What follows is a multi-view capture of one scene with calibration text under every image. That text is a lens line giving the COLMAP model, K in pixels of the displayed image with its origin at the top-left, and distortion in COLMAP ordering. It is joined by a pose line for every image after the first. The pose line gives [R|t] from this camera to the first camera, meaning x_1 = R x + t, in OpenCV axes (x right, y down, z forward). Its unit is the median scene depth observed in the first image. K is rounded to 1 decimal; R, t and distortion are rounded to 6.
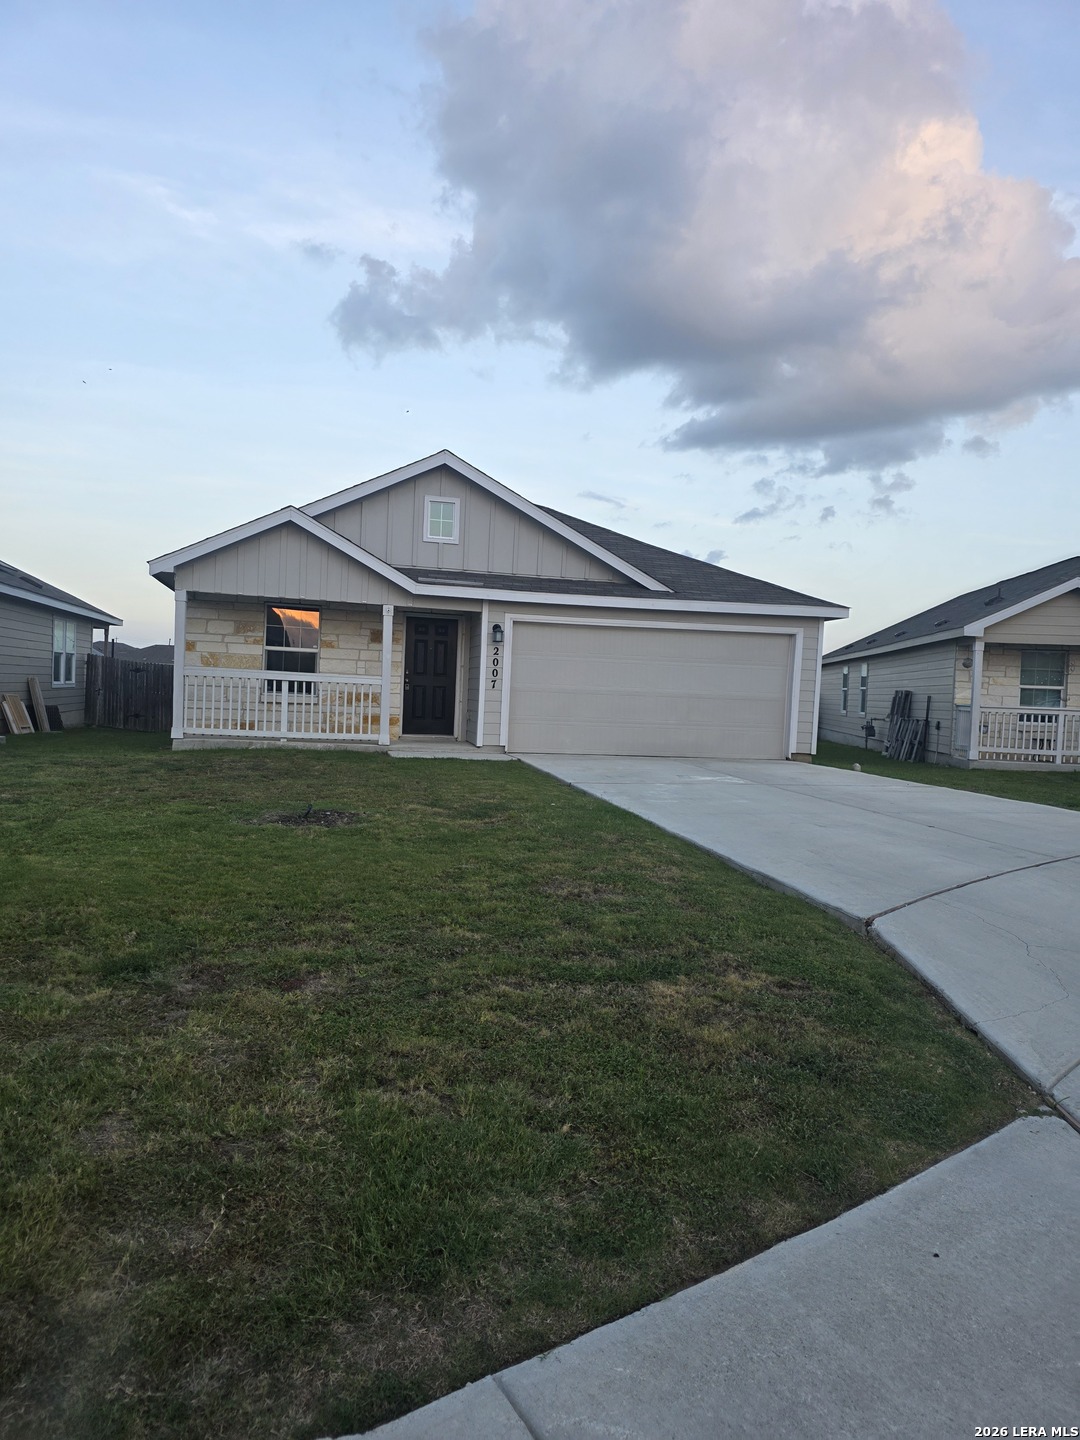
lens RADIAL K [[950.0, 0, 540.0], [0, 950.0, 720.0], [0, 0, 1]] dist [0.089445, -0.000051]
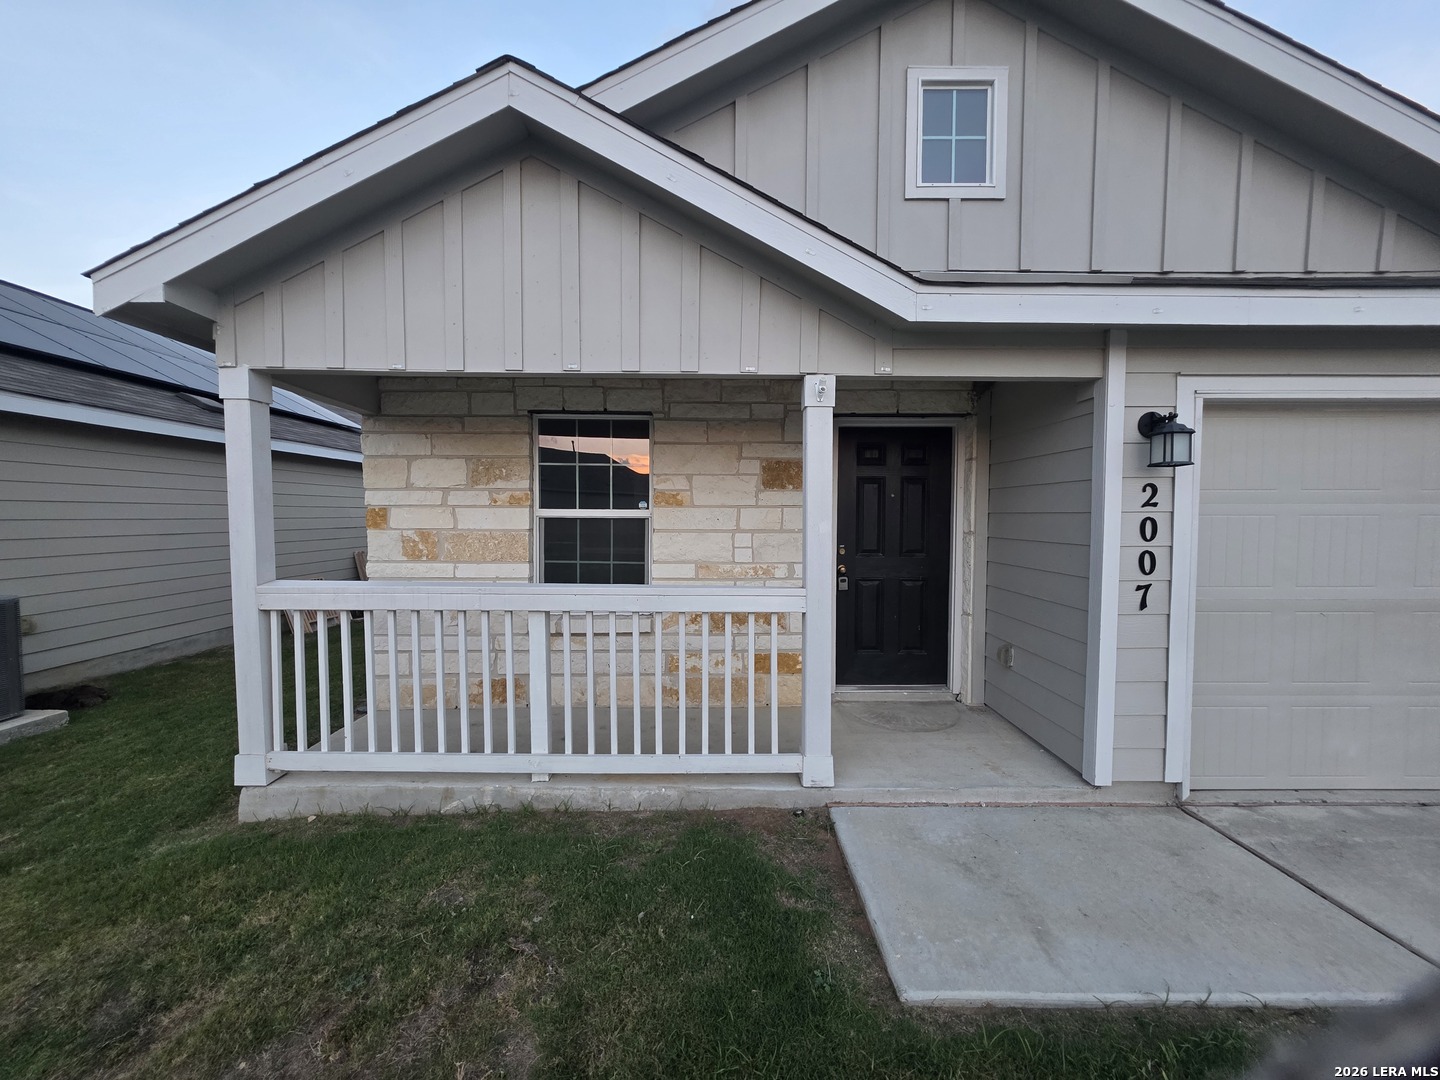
lens RADIAL K [[574.4, 0, 720.0], [0, 574.4, 540.0], [0, 0, 1]] dist [0.001048, -0.000289]
pose [[0.976312, -0.031426, -0.214071, -0.146587], [0.033244, 0.999435, 0.004897, -0.062265], [0.213796, -0.011898, 0.976806, 0.766200]]
